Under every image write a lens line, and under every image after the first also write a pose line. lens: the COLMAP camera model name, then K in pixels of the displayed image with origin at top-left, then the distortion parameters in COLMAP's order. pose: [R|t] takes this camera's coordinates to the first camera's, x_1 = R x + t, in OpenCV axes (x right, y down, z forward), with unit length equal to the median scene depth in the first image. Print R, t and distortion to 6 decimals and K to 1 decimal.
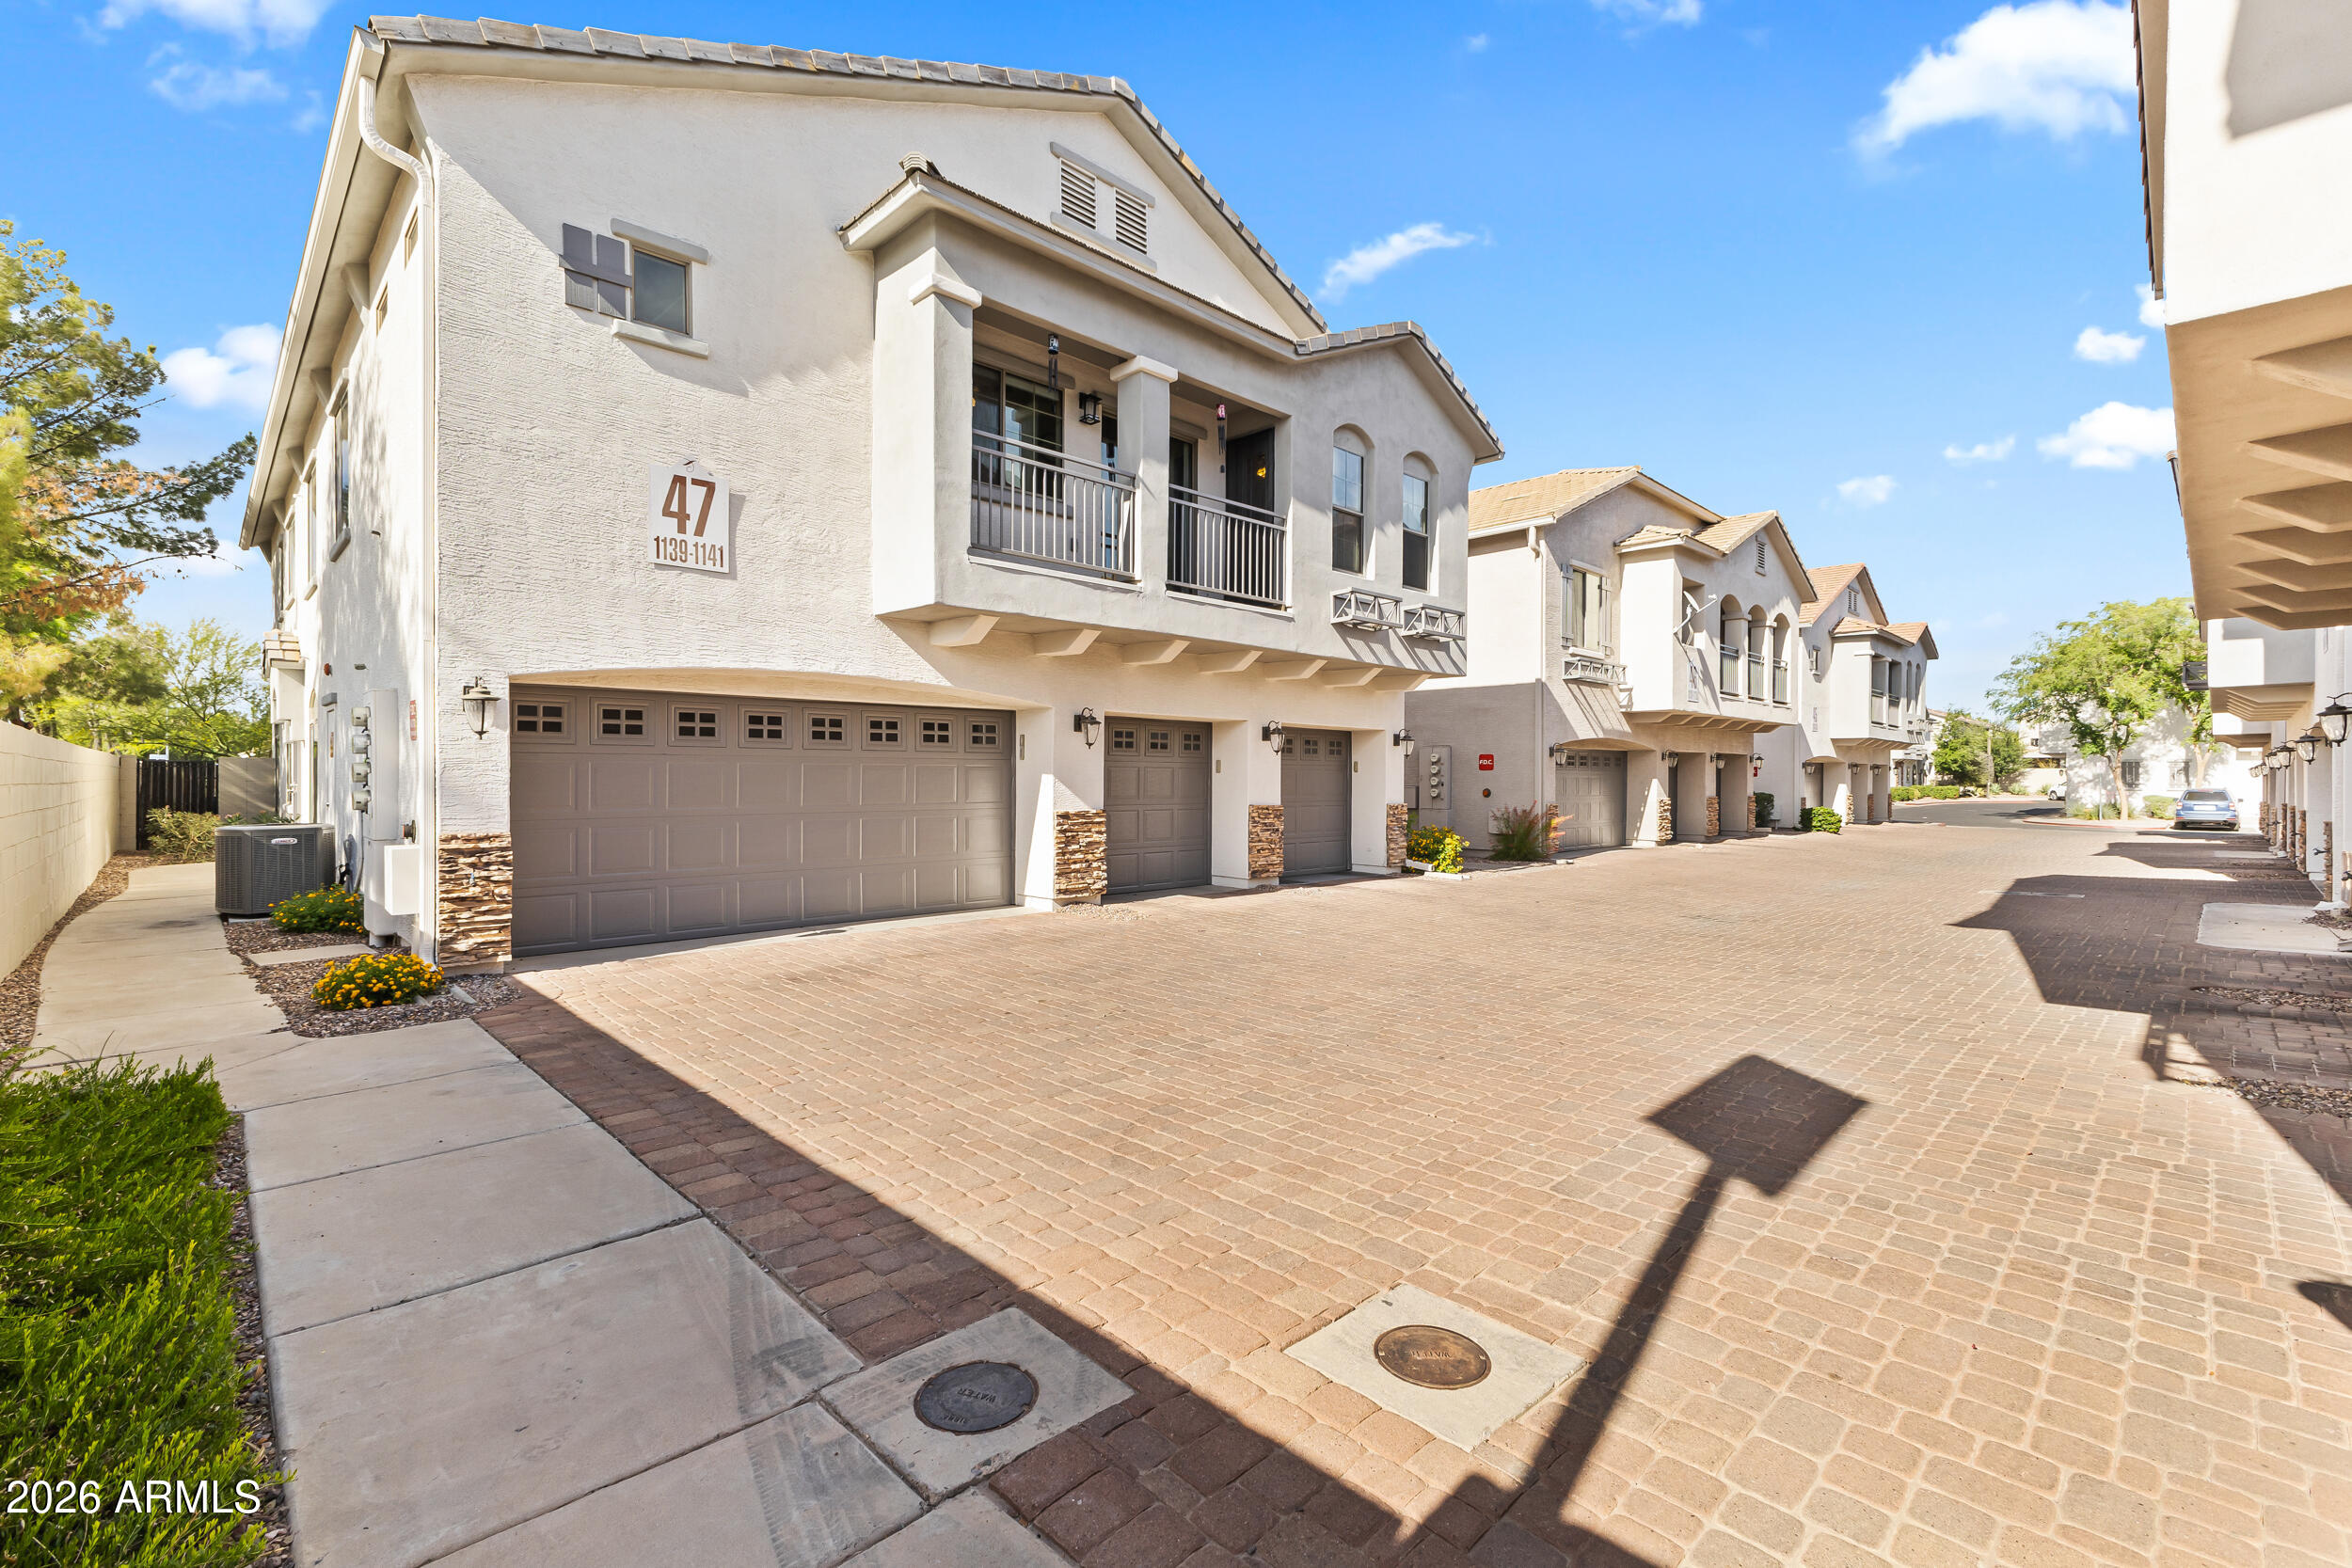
lens RADIAL K [[1029.3, 0, 1176.0], [0, 1029.3, 784.0], [0, 0, 1]] dist [0.027924, 0.000024]
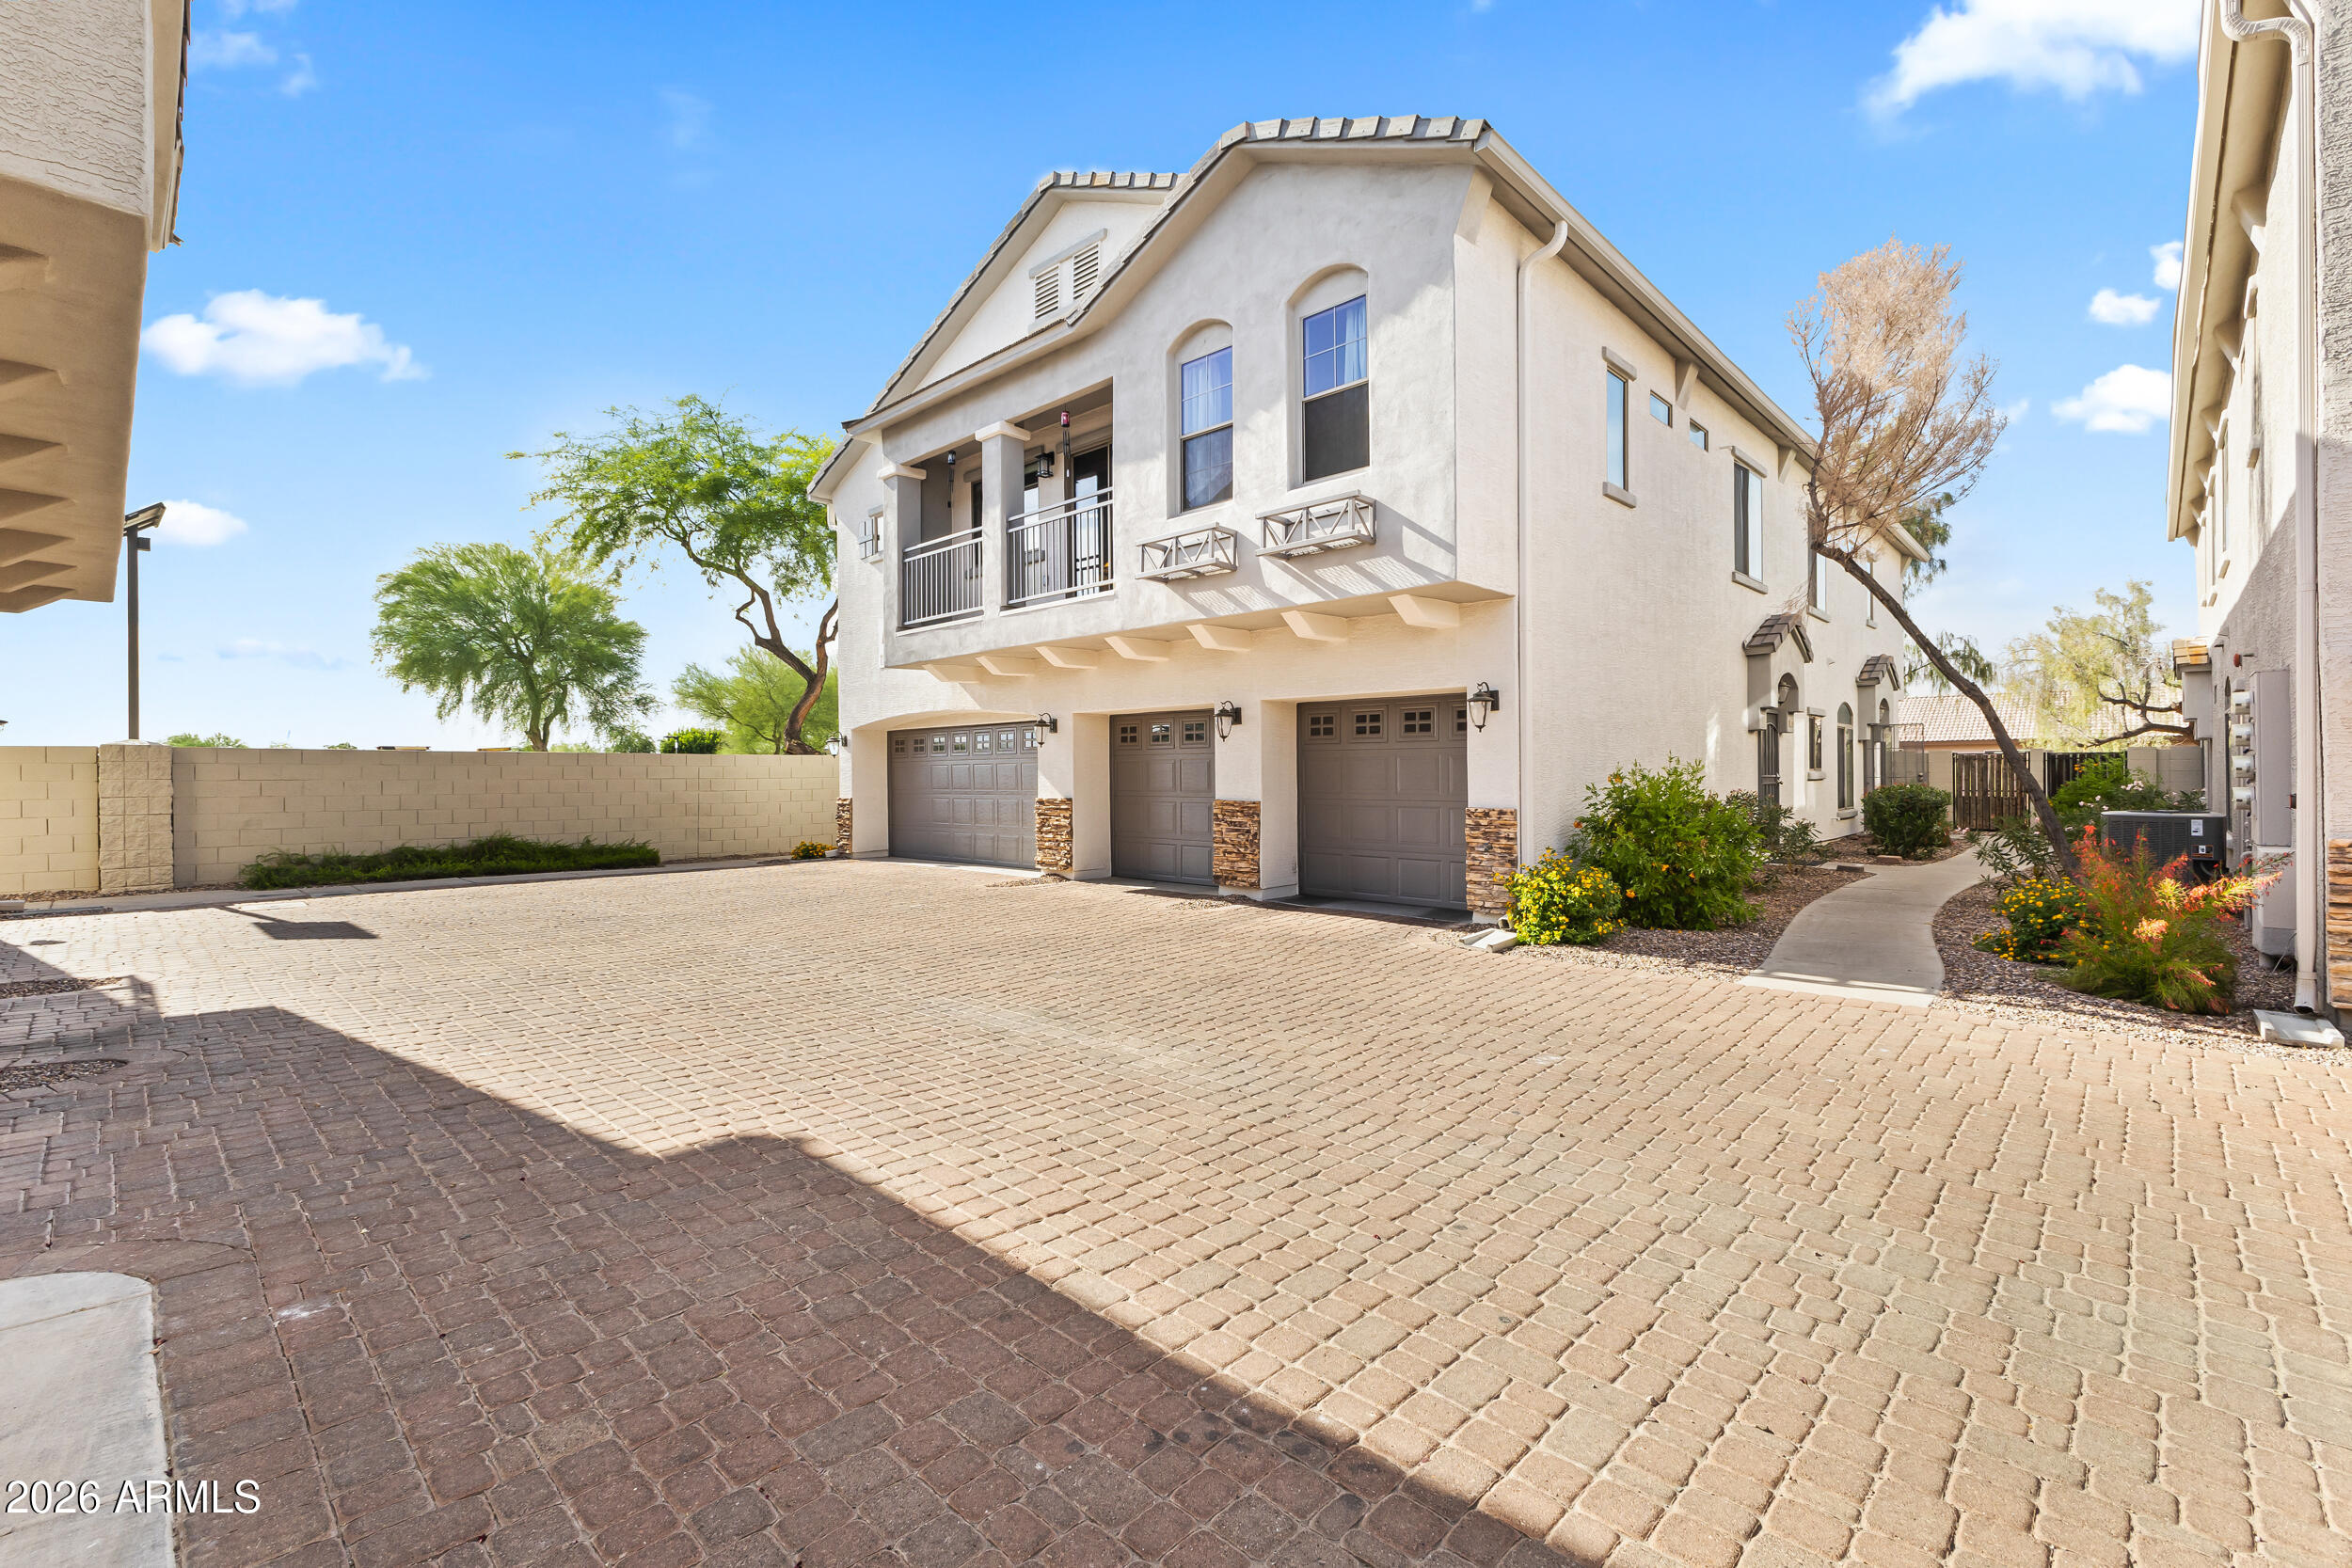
lens RADIAL K [[1014.1, 0, 1175.9], [0, 1014.1, 778.3], [0, 0, 1]] dist [0.006403, -0.004584]
pose [[0.022579, 0.008818, -0.999706, 0.990779], [0.003150, 0.999956, 0.008892, -0.006814], [0.999740, -0.003350, 0.022550, 1.009363]]
